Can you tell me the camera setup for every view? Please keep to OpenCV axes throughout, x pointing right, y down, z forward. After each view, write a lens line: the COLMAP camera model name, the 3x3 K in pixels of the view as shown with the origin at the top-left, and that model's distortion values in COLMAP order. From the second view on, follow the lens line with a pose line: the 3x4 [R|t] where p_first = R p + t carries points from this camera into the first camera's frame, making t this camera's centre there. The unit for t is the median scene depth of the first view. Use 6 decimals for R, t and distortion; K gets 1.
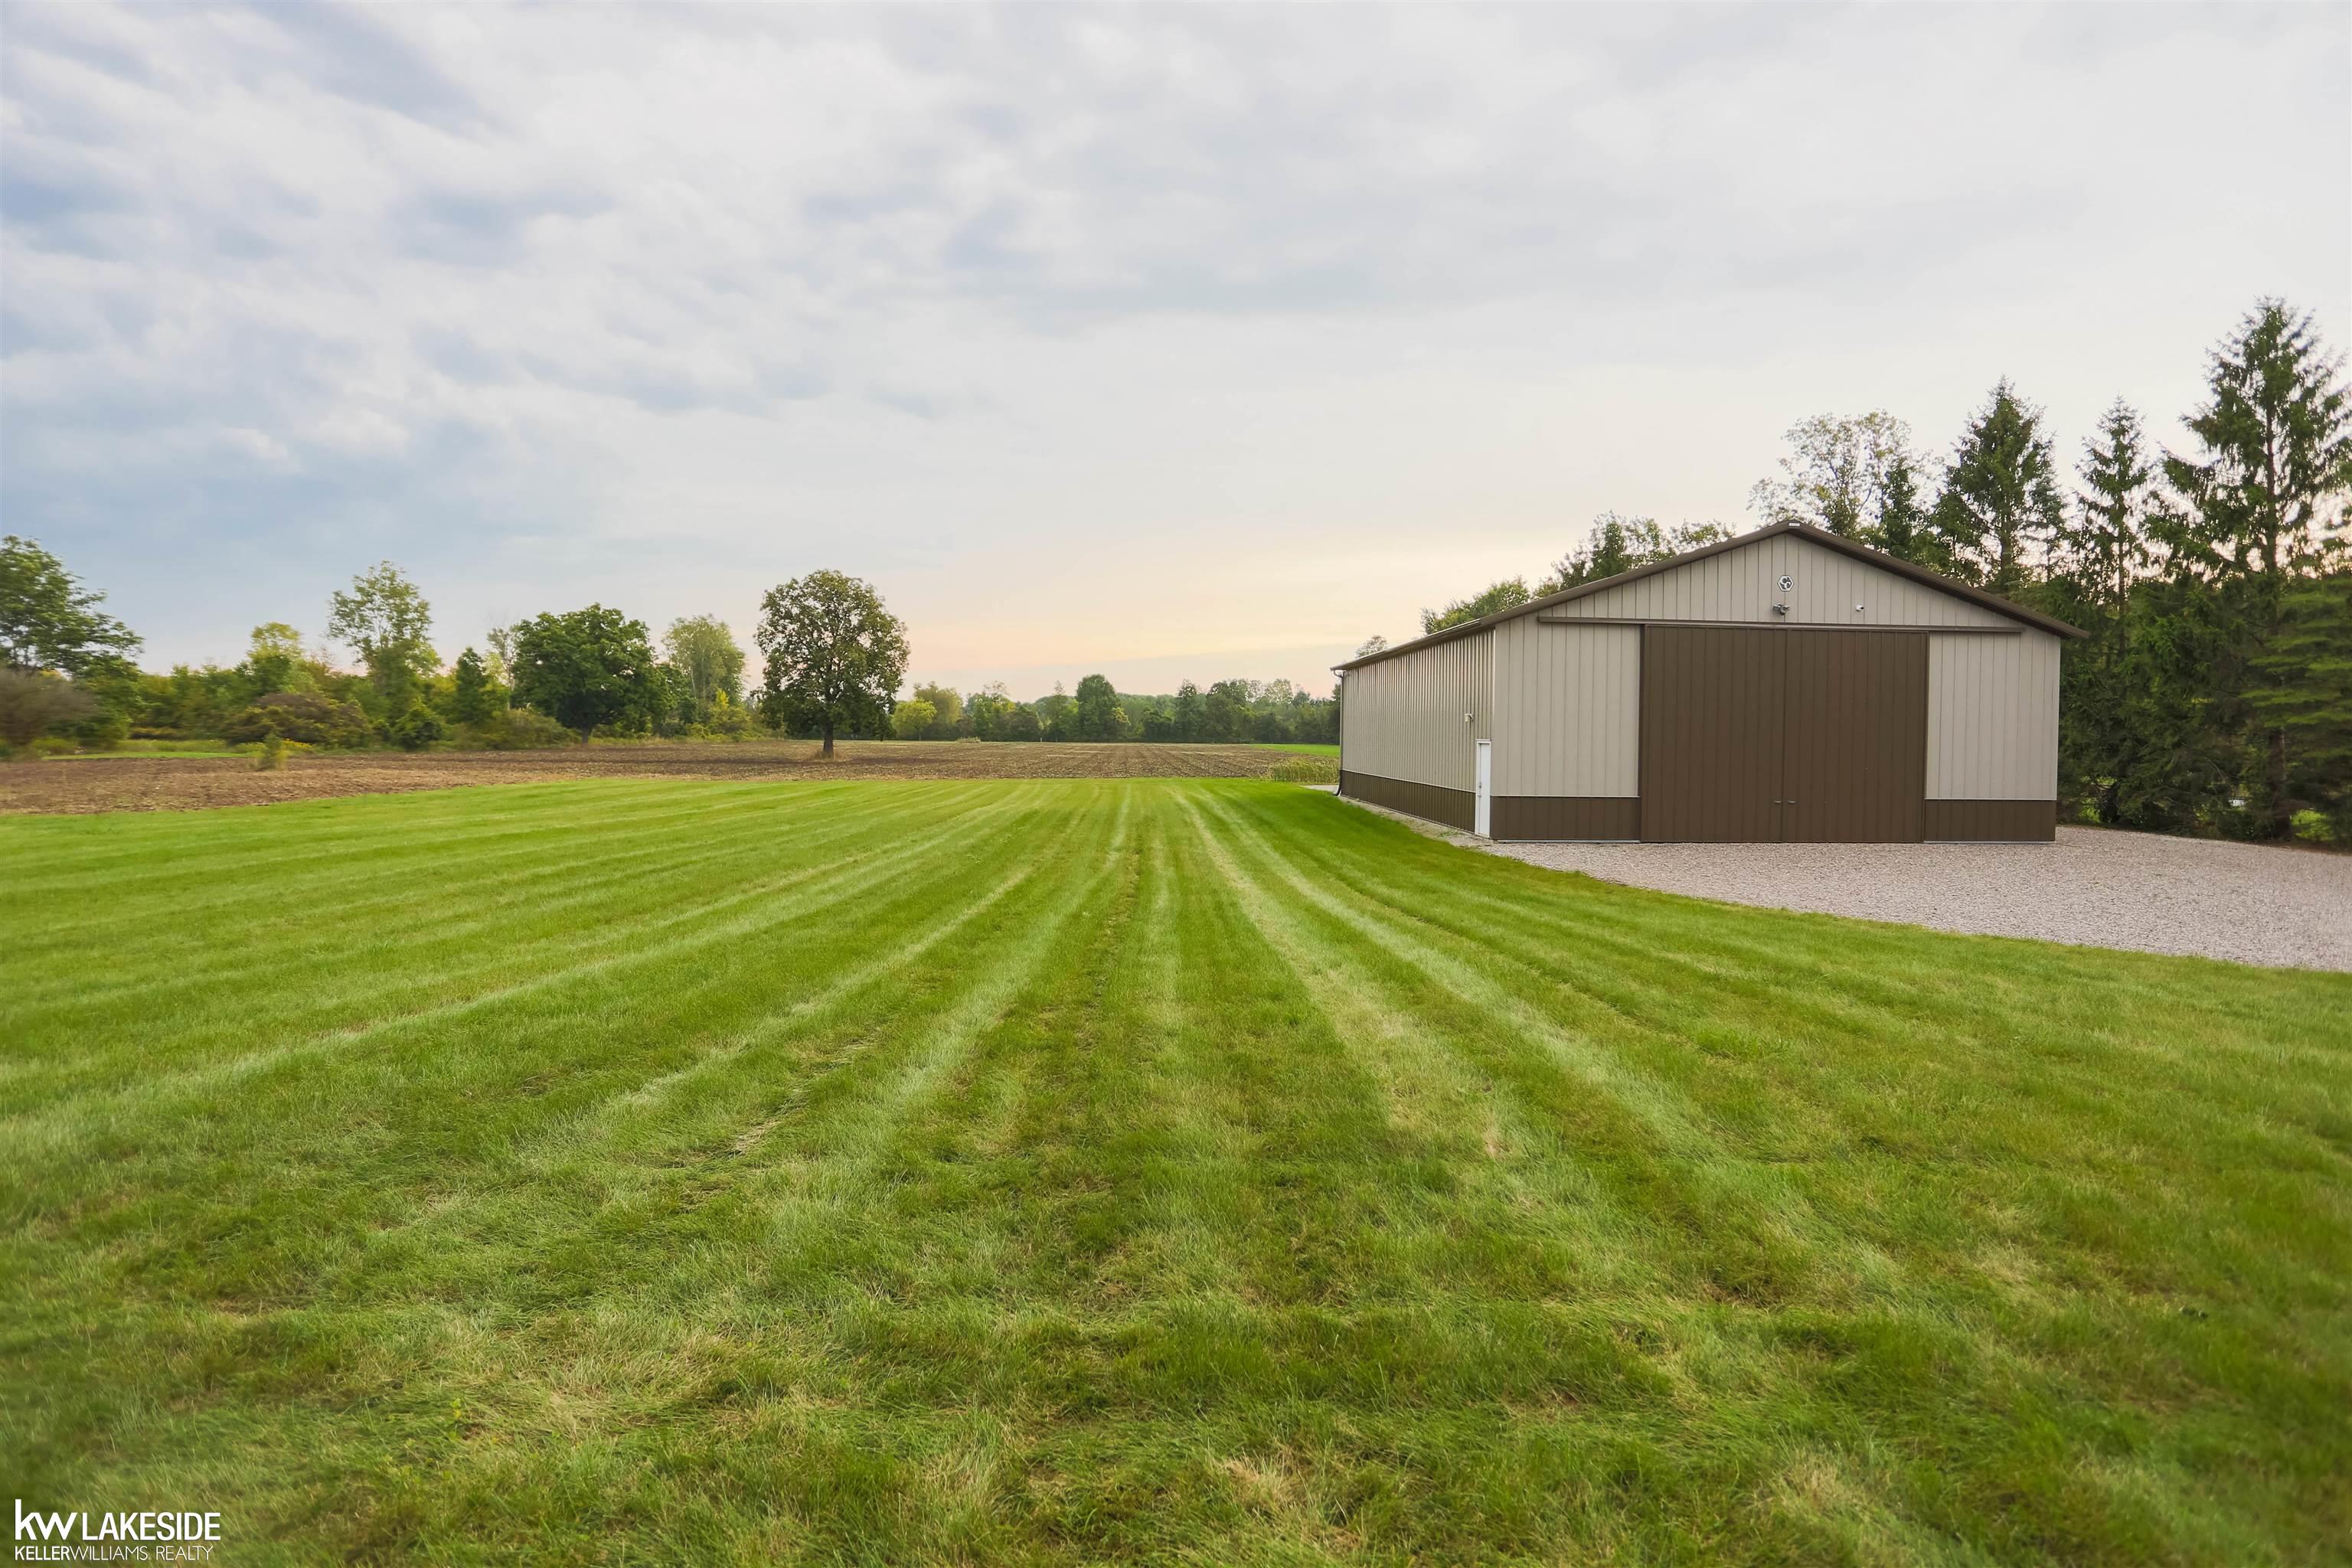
lens RADIAL K [[1196.8, 0, 1176.0], [0, 1196.8, 784.0], [0, 0, 1]] dist [-0.055238, 0.000094]
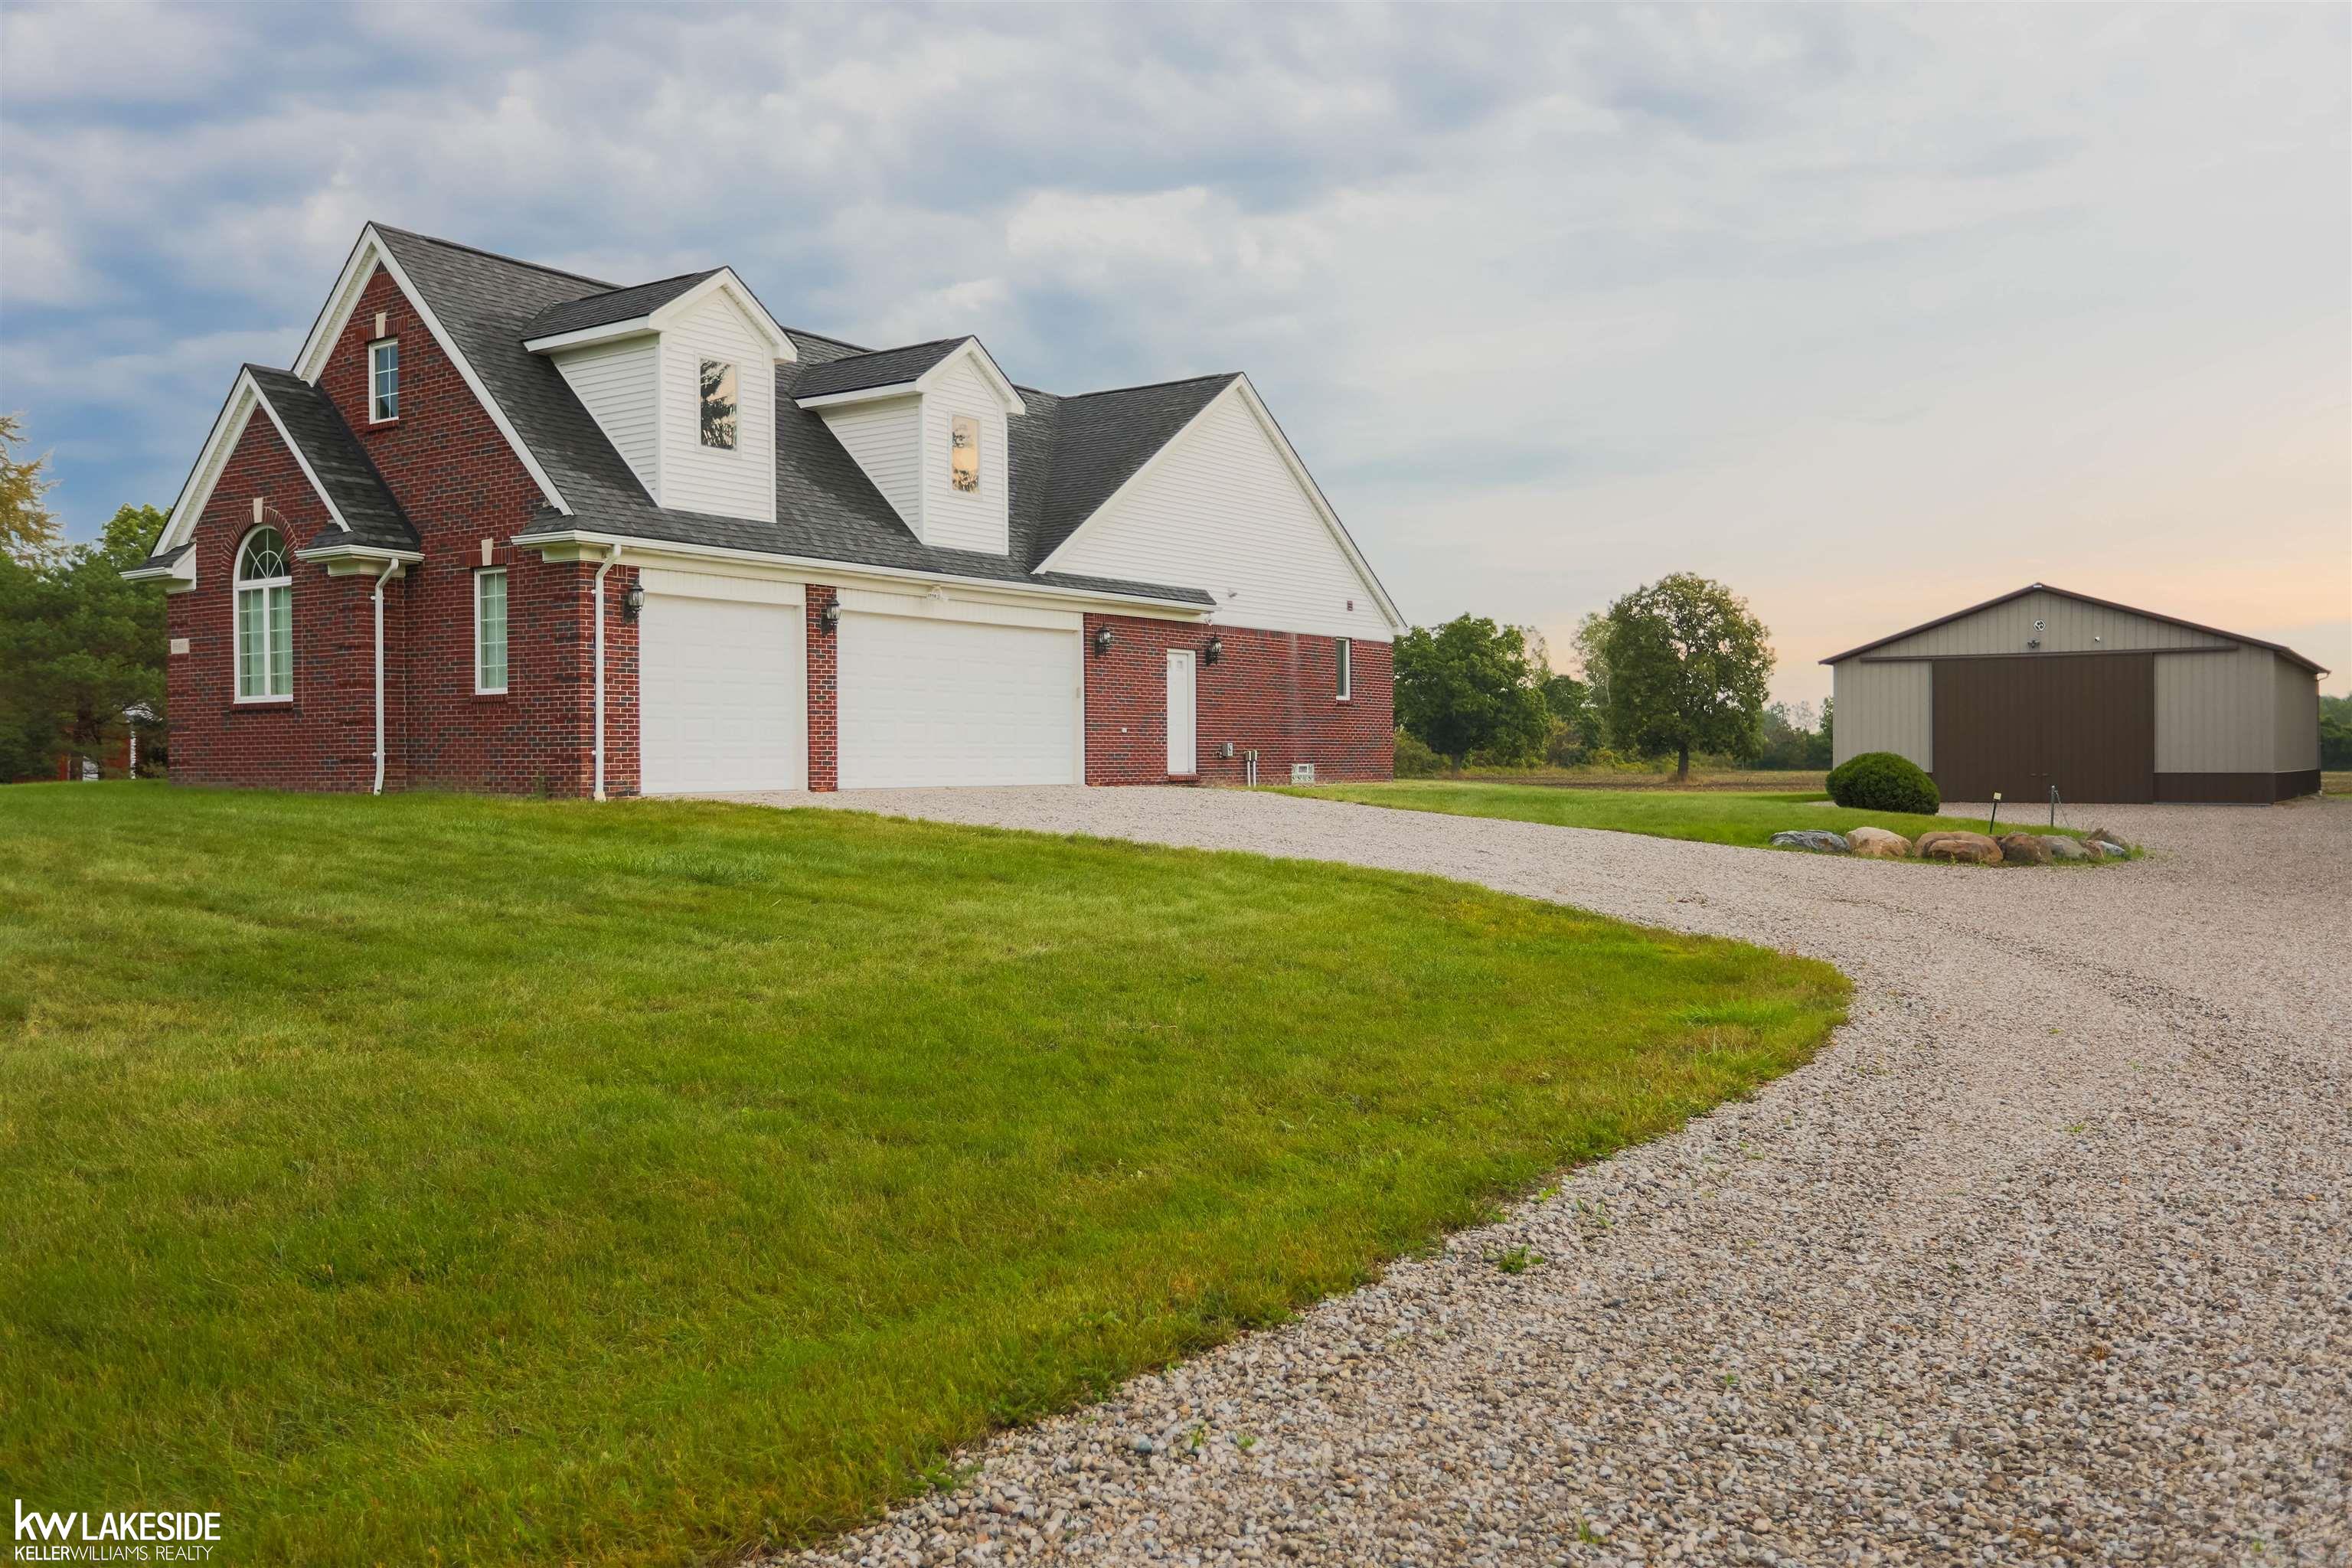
lens RADIAL K [[1963.7, 0, 1176.0], [0, 1963.7, 784.0], [0, 0, 1]] dist [-0.013407, 0.000492]
pose [[0.801689, -0.004255, -0.597727, 0.266908], [-0.016857, 0.999416, -0.029724, 0.028365], [0.597504, 0.033905, 0.801149, -0.384782]]
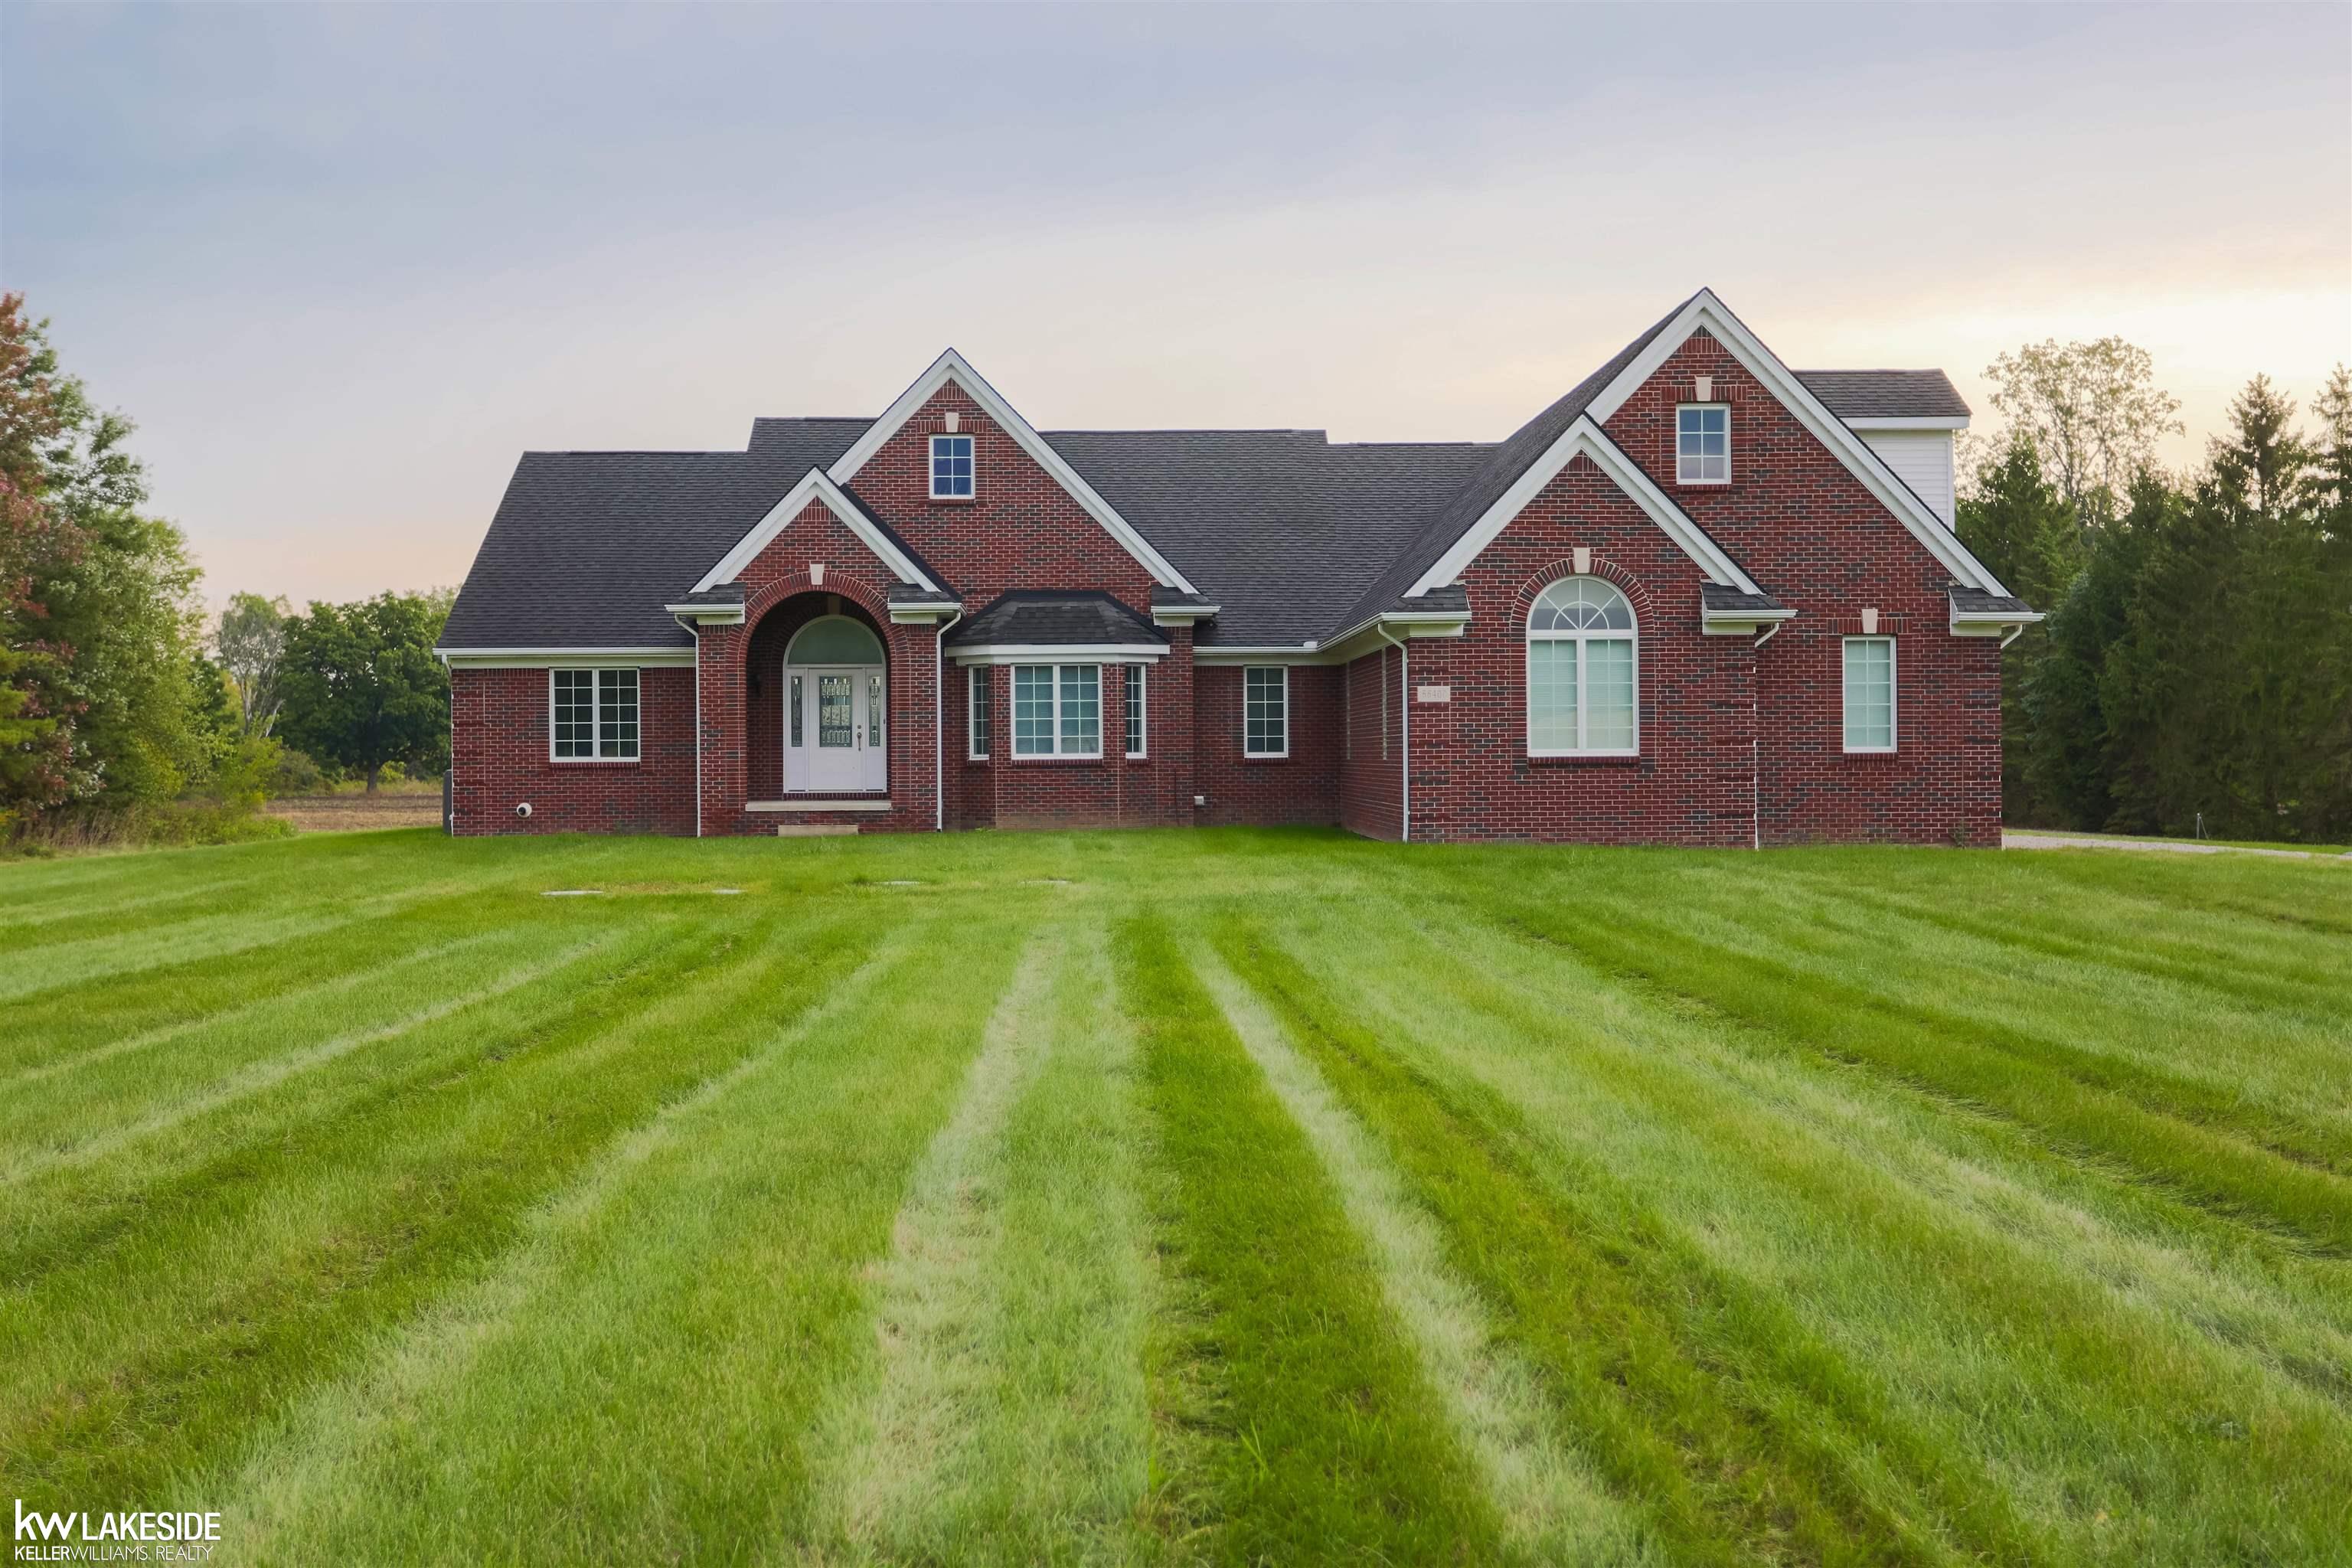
lens RADIAL K [[2380.2, 0, 1176.0], [0, 2380.2, 784.0], [0, 0, 1]] dist [-0.014669, -0.009281]
pose [[0.999928, -0.011966, 0.000037, -0.024580], [0.011960, 0.999320, -0.034881, 0.025831], [0.000380, 0.034878, 0.999391, -0.551564]]
